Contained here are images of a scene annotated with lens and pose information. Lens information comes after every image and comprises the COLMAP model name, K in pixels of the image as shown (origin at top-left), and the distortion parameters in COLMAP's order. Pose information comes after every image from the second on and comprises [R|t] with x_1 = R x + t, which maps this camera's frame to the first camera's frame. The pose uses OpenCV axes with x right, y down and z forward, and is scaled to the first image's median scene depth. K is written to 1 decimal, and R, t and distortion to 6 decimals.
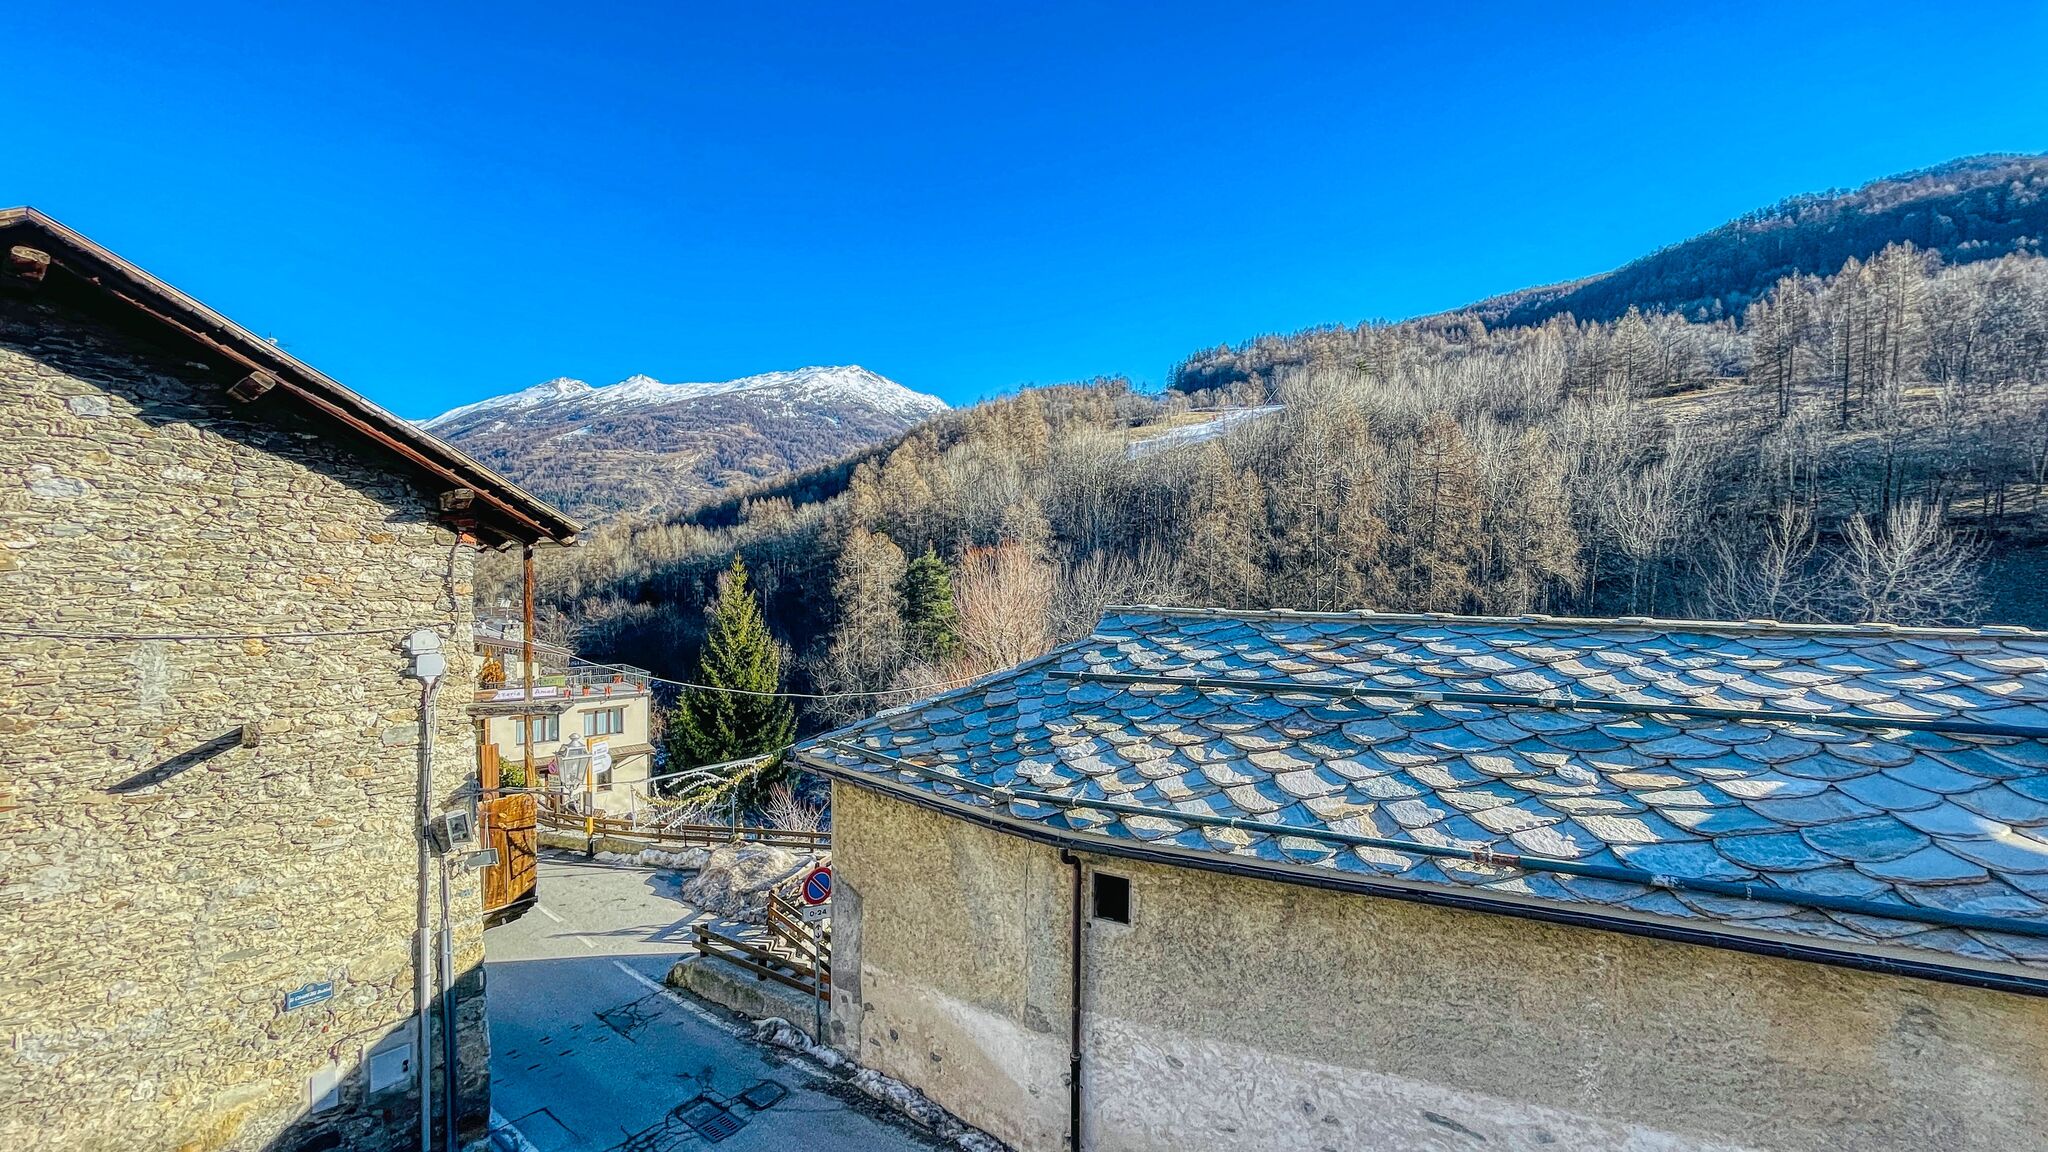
lens RADIAL K [[822.6, 0, 1020.5], [0, 822.6, 571.7], [0, 0, 1]] dist [-0.004694, -0.000808]
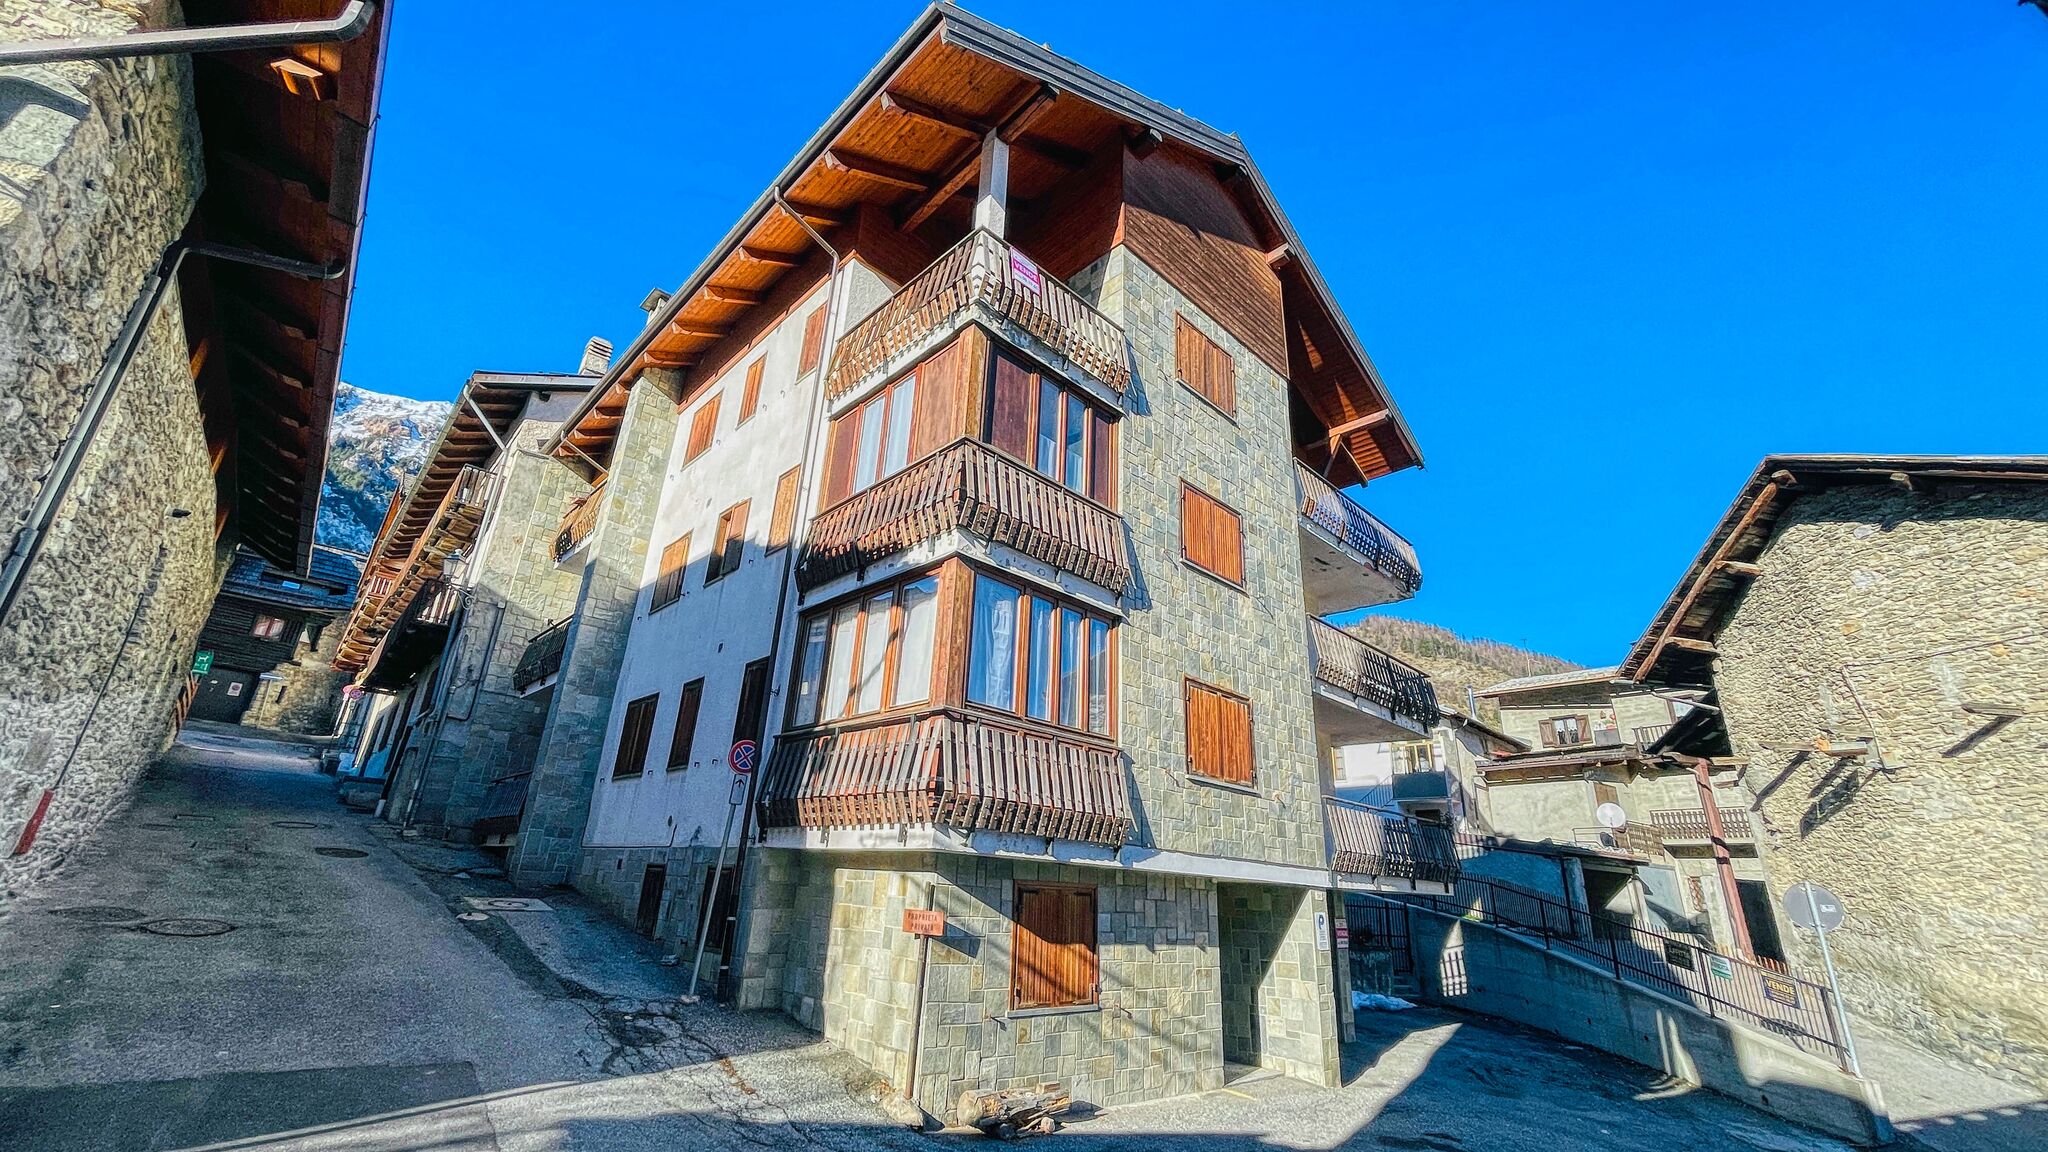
lens RADIAL K [[822.6, 0, 1020.5], [0, 822.6, 571.7], [0, 0, 1]] dist [-0.004694, -0.000808]
pose [[-0.623730, -0.321444, -0.712485, 1.150018], [-0.068563, 0.930512, -0.359787, 0.599261], [0.778627, -0.175560, -0.602427, 0.597622]]
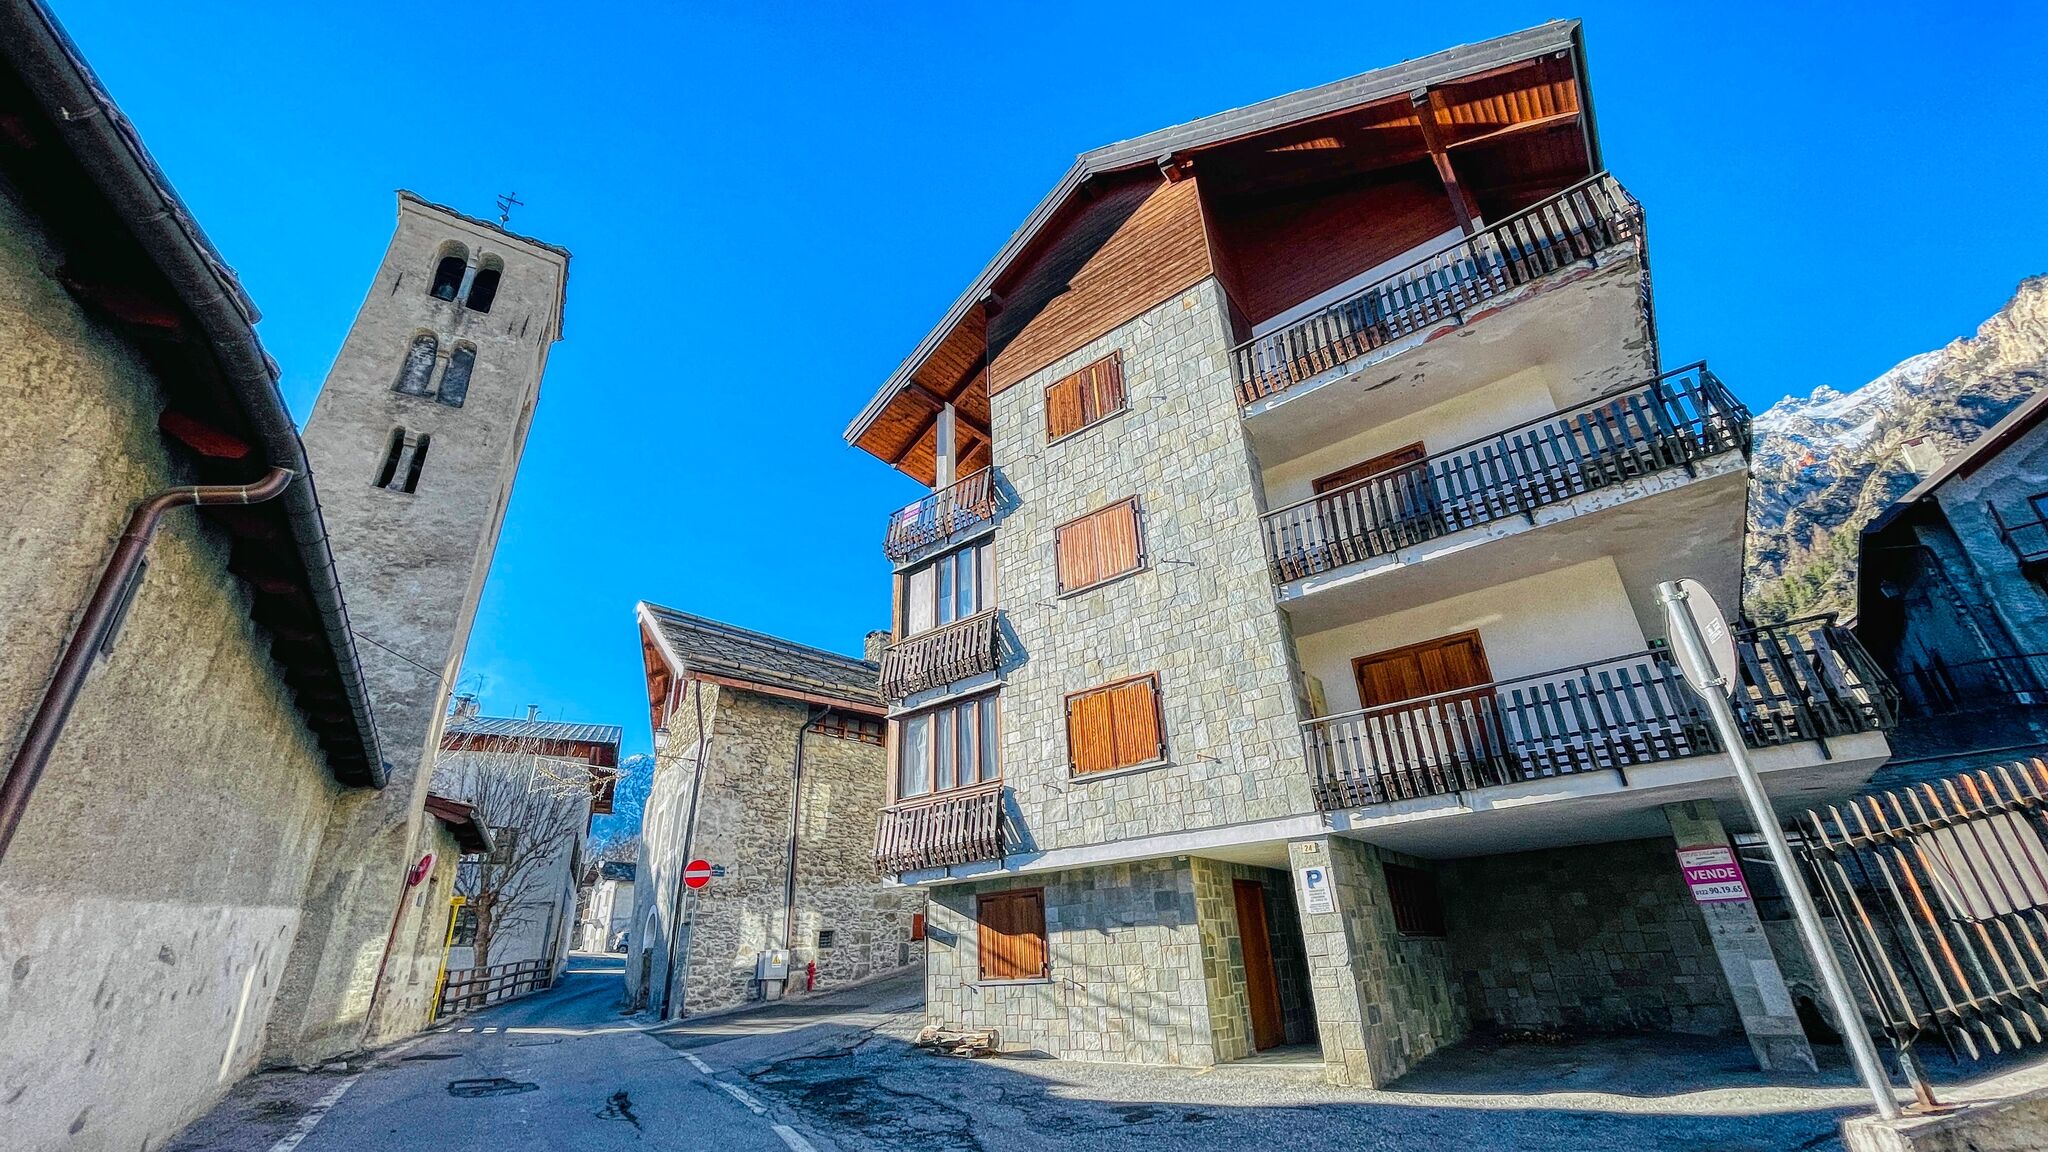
lens RADIAL K [[822.6, 0, 1020.5], [0, 822.6, 571.7], [0, 0, 1]] dist [-0.004694, -0.000808]
pose [[-0.856766, 0.248495, 0.451887, -0.584452], [0.041586, 0.906688, -0.419746, 0.687908], [-0.514025, -0.340832, -0.787154, 1.269785]]
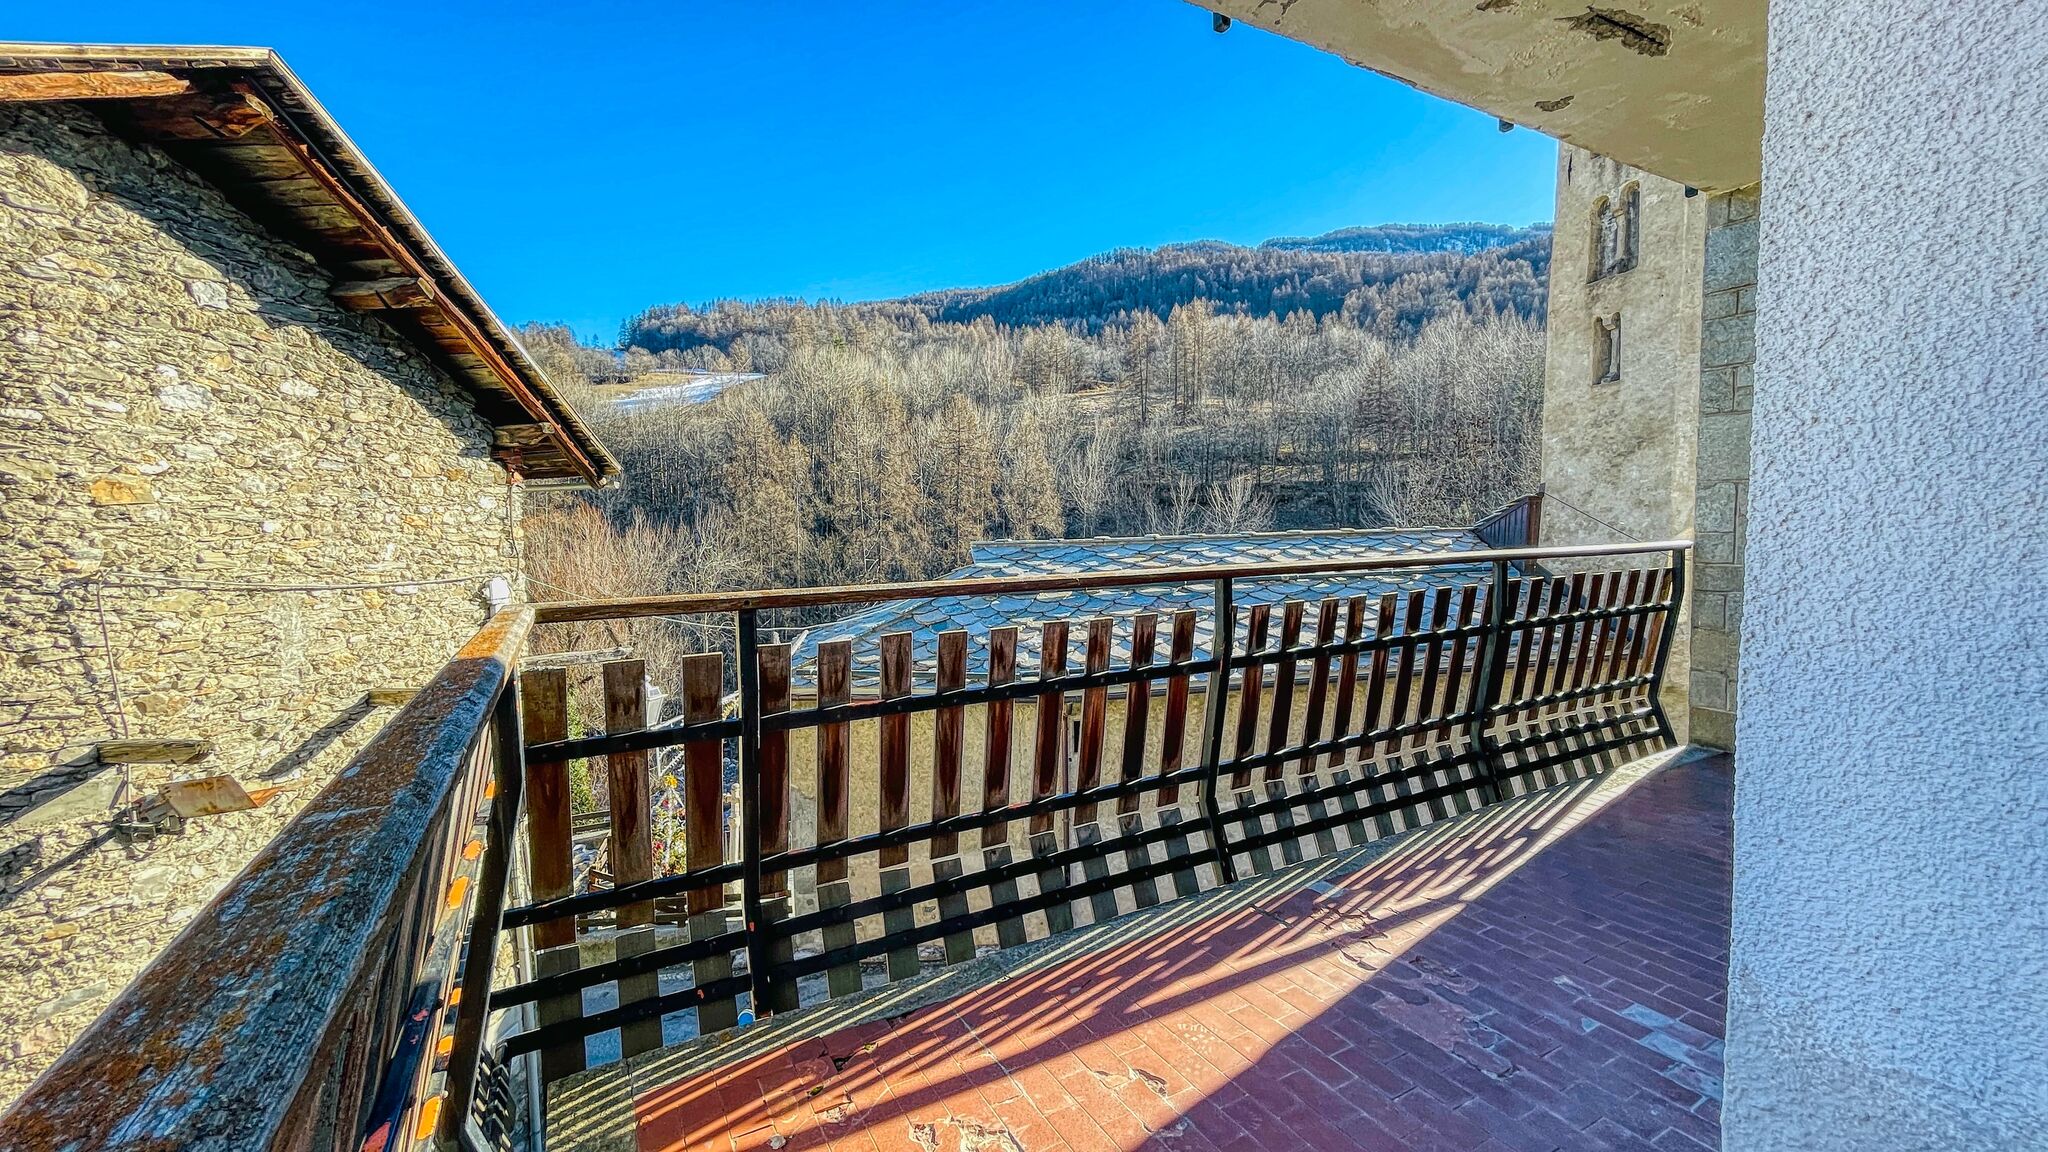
lens RADIAL K [[822.6, 0, 1020.5], [0, 822.6, 571.7], [0, 0, 1]] dist [-0.004694, -0.000808]
pose [[0.807398, -0.056266, 0.587318, -0.932266], [0.034901, 0.998254, 0.047655, 0.049000], [-0.588974, -0.017979, 0.807952, -0.089799]]
